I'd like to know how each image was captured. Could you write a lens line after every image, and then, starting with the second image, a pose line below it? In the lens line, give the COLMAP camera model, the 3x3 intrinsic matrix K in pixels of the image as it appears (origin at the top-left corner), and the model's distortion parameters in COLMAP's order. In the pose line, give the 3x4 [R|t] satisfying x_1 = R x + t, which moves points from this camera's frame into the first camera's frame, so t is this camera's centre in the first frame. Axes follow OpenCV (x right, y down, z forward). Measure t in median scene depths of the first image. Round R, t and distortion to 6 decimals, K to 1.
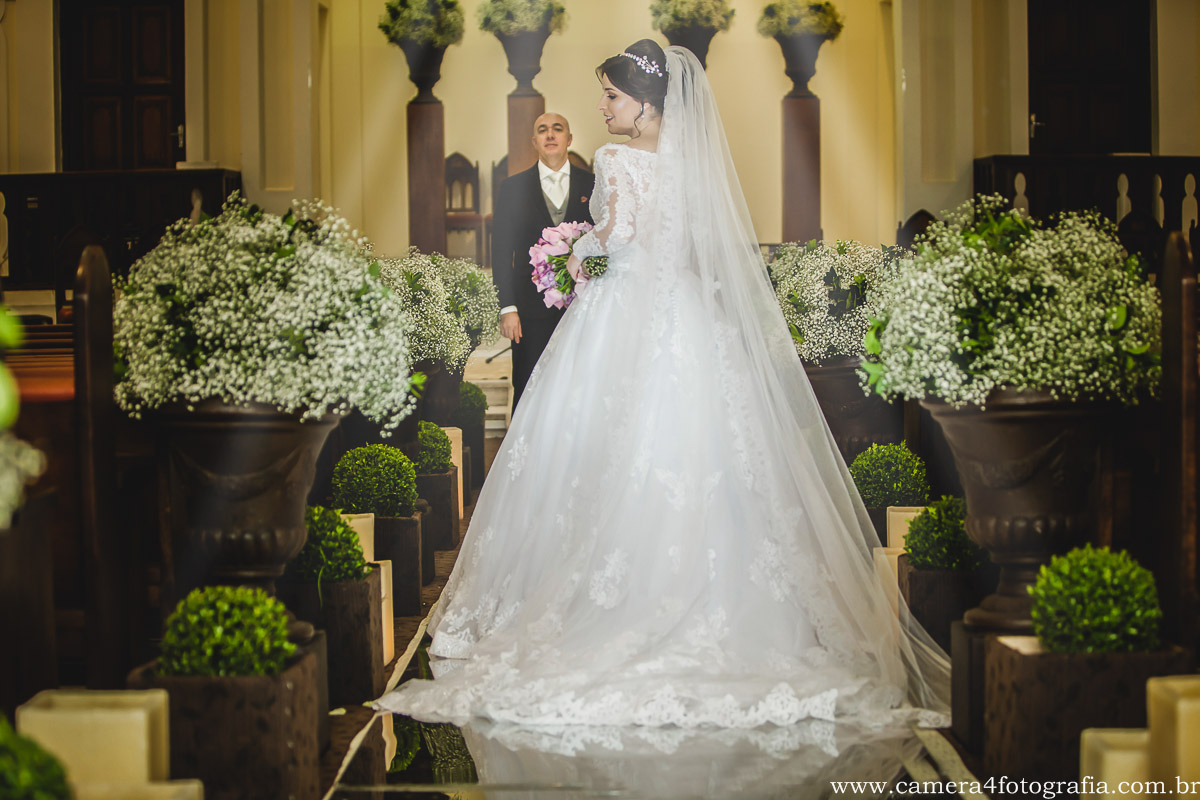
lens RADIAL K [[2437.3, 0, 599.6], [0, 2437.3, 398.6], [0, 0, 1]] dist [-0.386514, 0.000000]
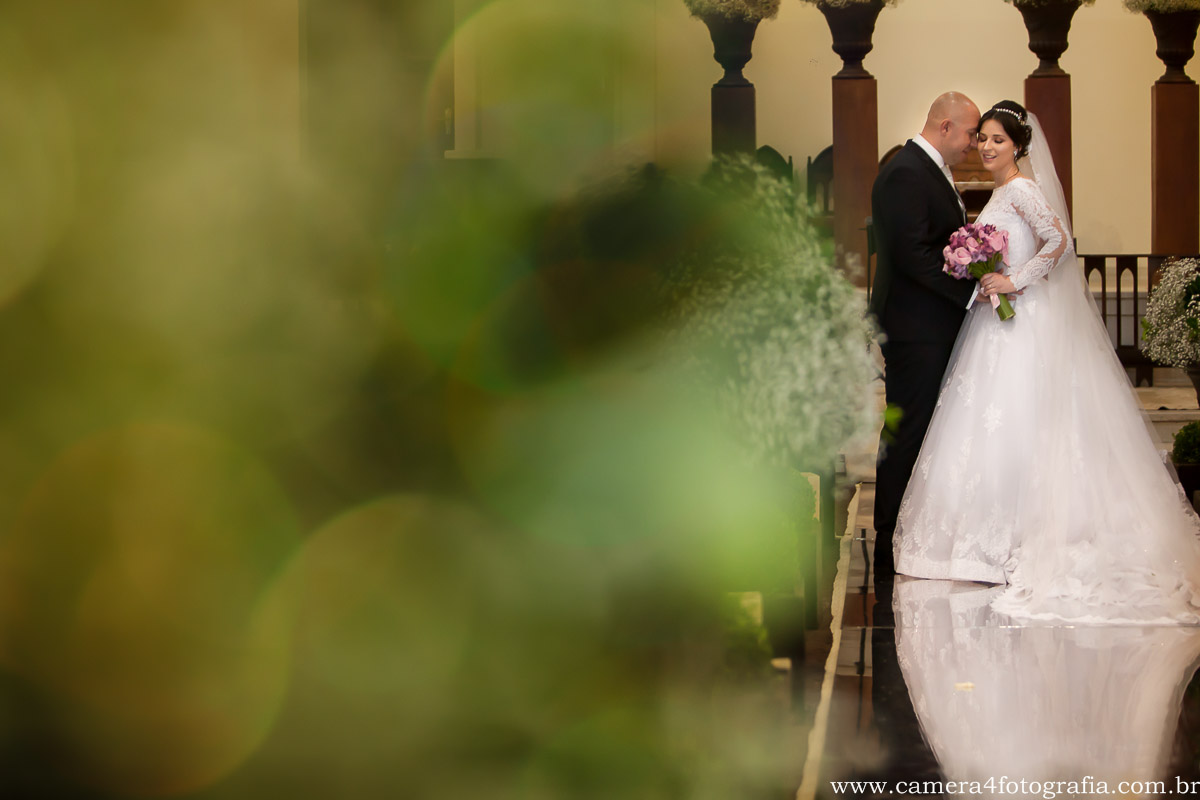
lens RADIAL K [[2437.3, 0, 600.7], [0, 2437.3, 400.8], [0, 0, 1]] dist [-0.386514, 0.000000]
pose [[0.996178, 0.007558, -0.087016, -0.098842], [-0.008491, 0.999910, -0.010364, -0.004213], [0.086930, 0.011063, 0.996153, 0.329861]]
